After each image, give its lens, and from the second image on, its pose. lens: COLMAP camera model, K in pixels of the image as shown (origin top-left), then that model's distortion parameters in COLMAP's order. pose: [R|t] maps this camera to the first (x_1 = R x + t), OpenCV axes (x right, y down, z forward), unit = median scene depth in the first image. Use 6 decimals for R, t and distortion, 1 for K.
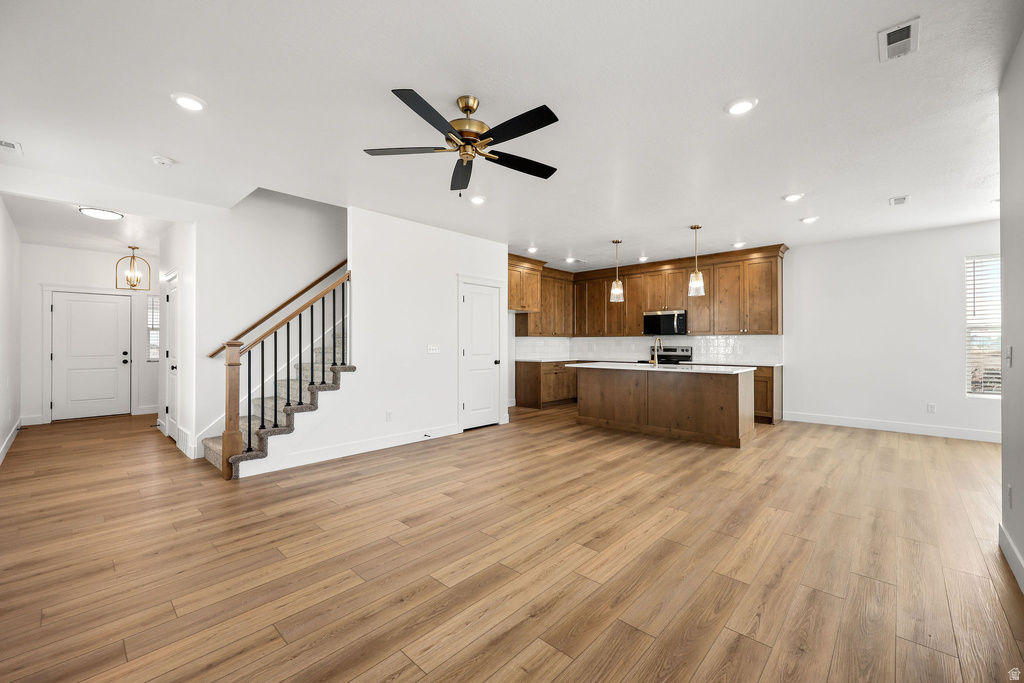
lens RADIAL K [[410.7, 0, 513.5], [0, 410.7, 340.5], [0, 0, 1]] dist [0.003170, -0.000418]
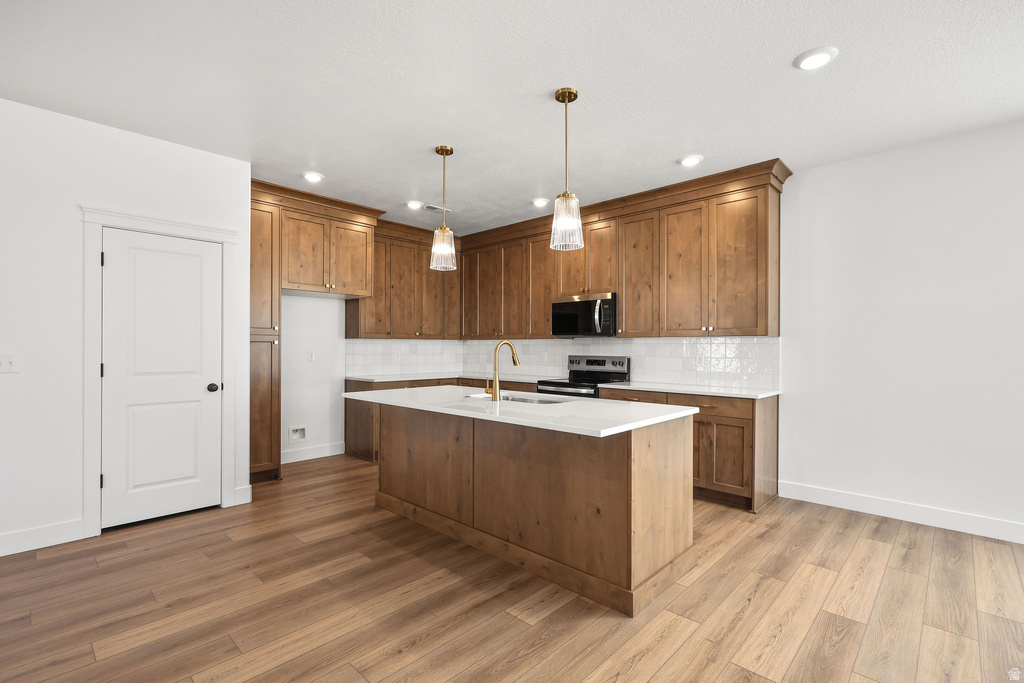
lens RADIAL K [[466.2, 0, 511.0], [0, 466.2, 346.5], [0, 0, 1]] dist [0.003337, -0.000233]
pose [[0.999908, 0.004356, -0.012872, 0.410364], [-0.004286, 0.999976, 0.005480, -0.004109], [0.012896, -0.005425, 0.999902, 0.510299]]
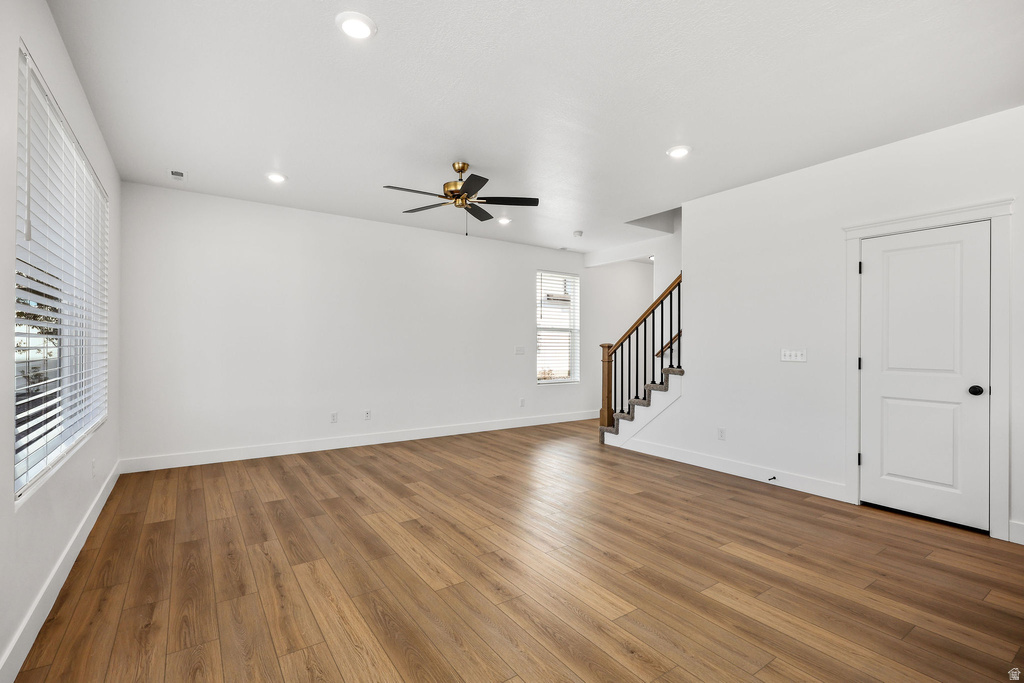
lens RADIAL K [[466.2, 0, 506.7], [0, 466.2, 342.6], [0, 0, 1]] dist [0.003337, -0.000233]
pose [[-0.216695, -0.004099, -0.976231, 0.677898], [0.002569, 0.999985, -0.004768, 0.002844], [0.976236, -0.003541, -0.216681, 0.746115]]
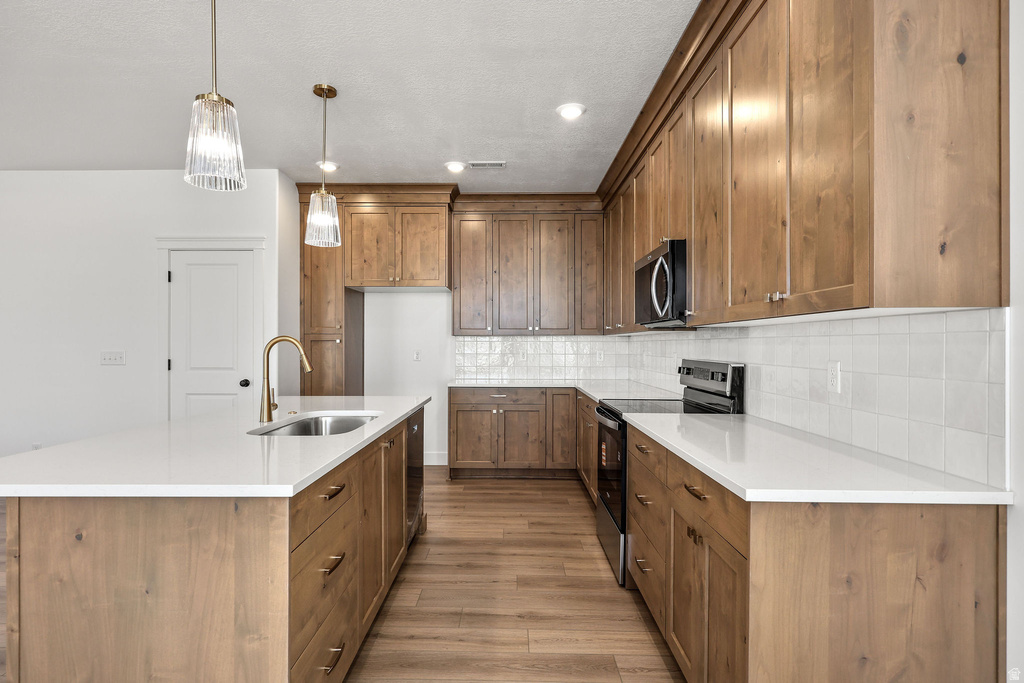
lens RADIAL K [[516.8, 0, 507.4], [0, 516.8, 346.7], [0, 0, 1]] dist [0.000836, 0.000257]
pose [[0.674469, 0.003541, -0.738295, 0.876617], [0.004872, 0.999945, 0.009246, -0.002293], [0.738287, -0.009833, 0.674415, 0.953313]]
